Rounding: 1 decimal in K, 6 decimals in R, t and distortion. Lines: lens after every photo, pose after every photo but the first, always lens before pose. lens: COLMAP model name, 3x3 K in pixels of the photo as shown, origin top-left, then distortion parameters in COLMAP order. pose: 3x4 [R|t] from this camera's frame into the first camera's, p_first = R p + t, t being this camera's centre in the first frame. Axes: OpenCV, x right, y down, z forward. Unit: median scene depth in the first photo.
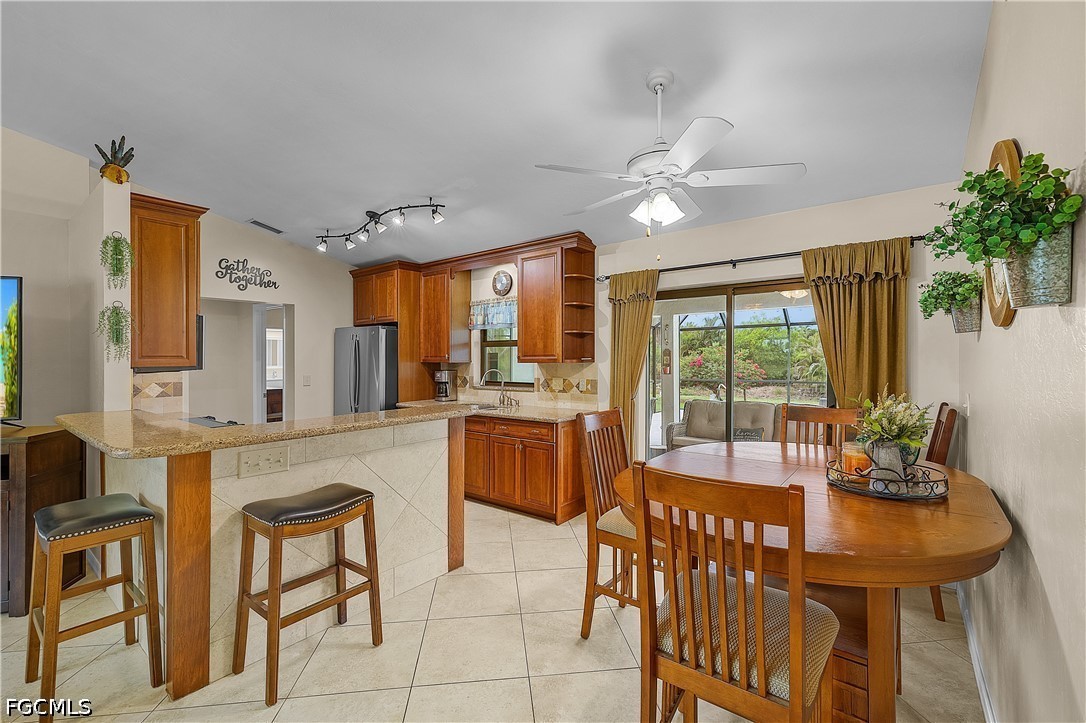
lens RADIAL K [[462.3, 0, 541.3], [0, 462.3, 349.9], [0, 0, 1]] dist [0.002362, 0.001461]
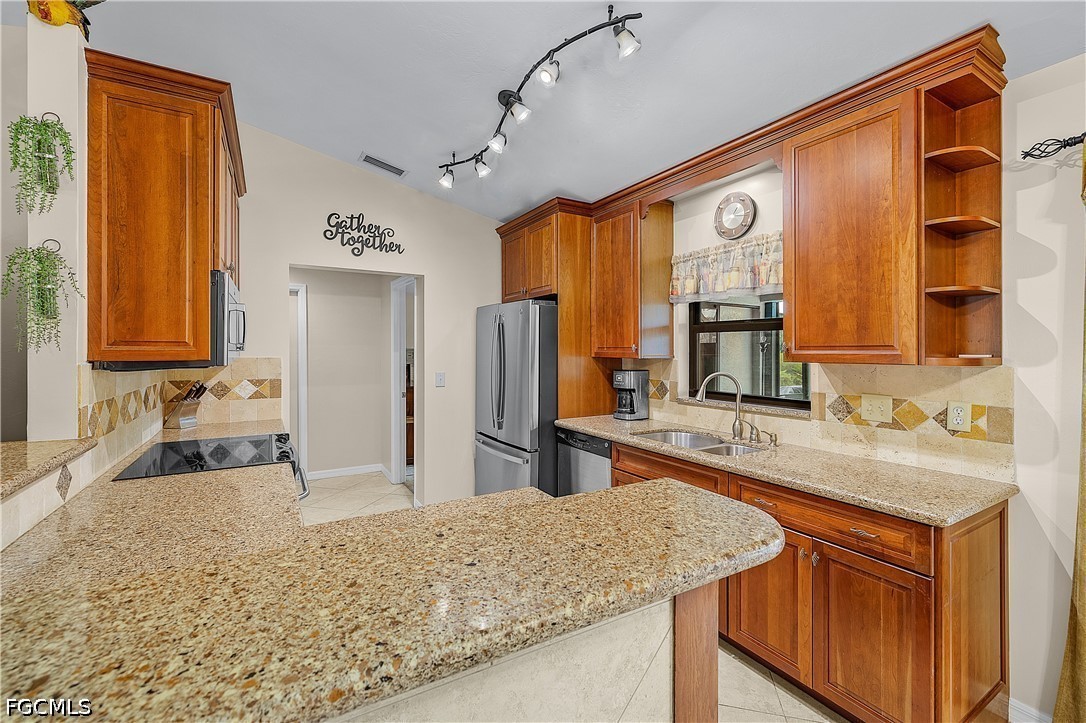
lens RADIAL K [[462.3, 0, 546.2], [0, 462.3, 340.4], [0, 0, 1]] dist [0.002362, 0.001461]
pose [[0.935755, 0.002059, -0.352645, -0.107695], [-0.004341, 0.999974, -0.005679, 0.008922], [0.352625, 0.006845, 0.935740, 0.432487]]
